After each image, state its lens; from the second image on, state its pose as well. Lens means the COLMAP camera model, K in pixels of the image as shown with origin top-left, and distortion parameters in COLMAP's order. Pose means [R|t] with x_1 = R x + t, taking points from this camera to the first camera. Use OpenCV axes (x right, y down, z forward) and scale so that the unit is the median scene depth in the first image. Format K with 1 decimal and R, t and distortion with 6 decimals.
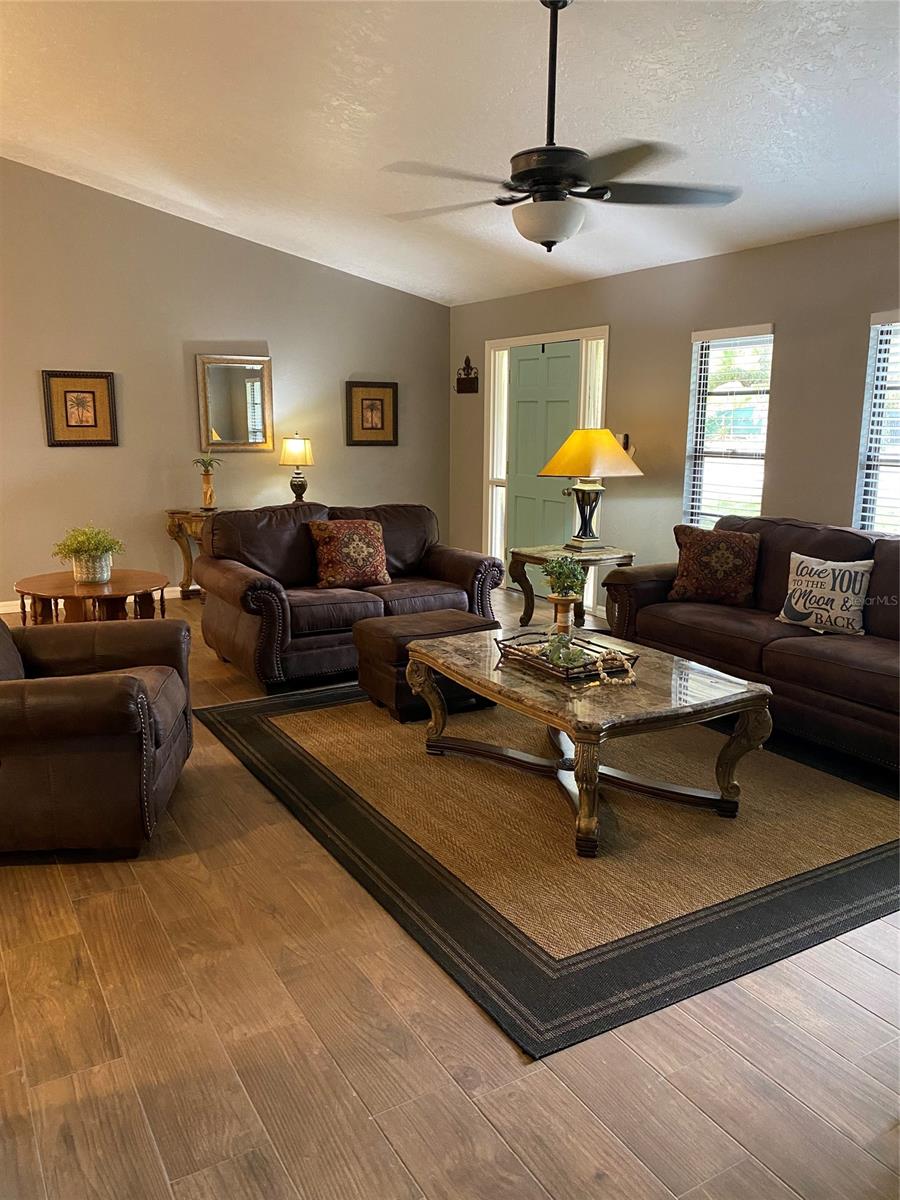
lens RADIAL K [[914.1, 0, 450.0], [0, 914.1, 600.0], [0, 0, 1]] dist [0.005241, -0.001733]
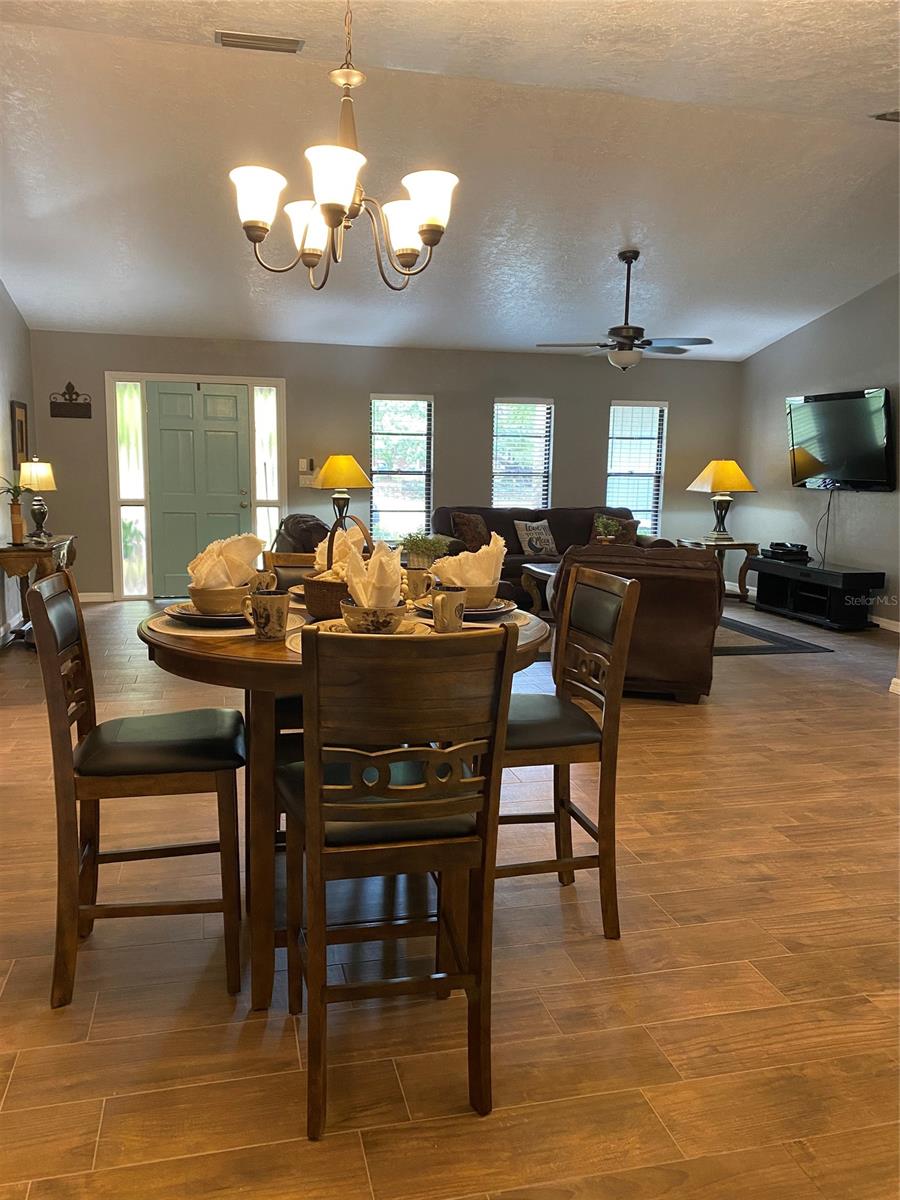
lens RADIAL K [[914.1, 0, 450.0], [0, 914.1, 600.0], [0, 0, 1]] dist [0.005241, -0.001733]
pose [[0.340026, -0.132496, 0.931035, -1.100791], [0.165851, 0.982956, 0.079314, -0.051667], [-0.925676, 0.127444, 0.356205, 0.370935]]
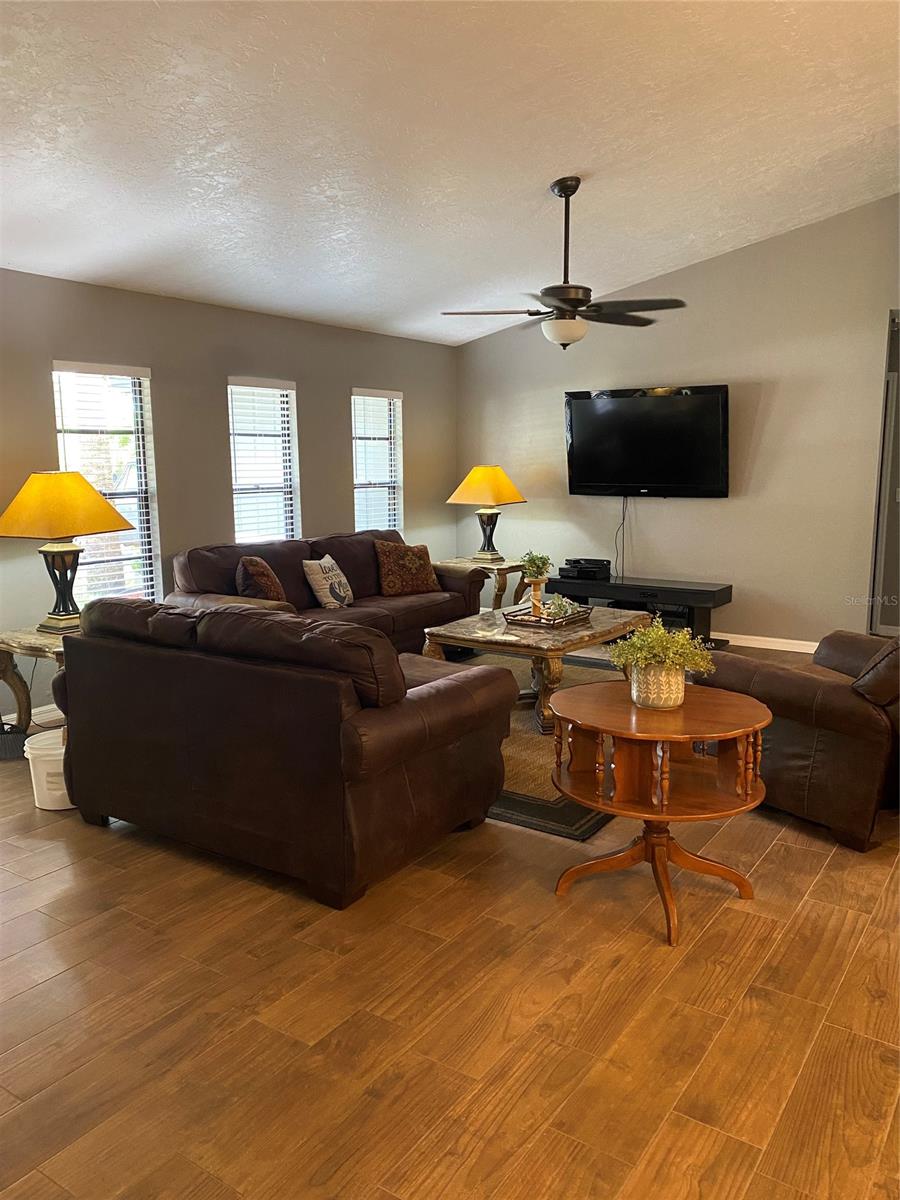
lens RADIAL K [[914.1, 0, 450.0], [0, 914.1, 600.0], [0, 0, 1]] dist [0.005241, -0.001733]
pose [[-0.400742, -0.134420, 0.906276, -0.663910], [0.179118, 0.958596, 0.221383, -0.188954], [-0.898511, 0.251048, -0.360073, 0.985162]]
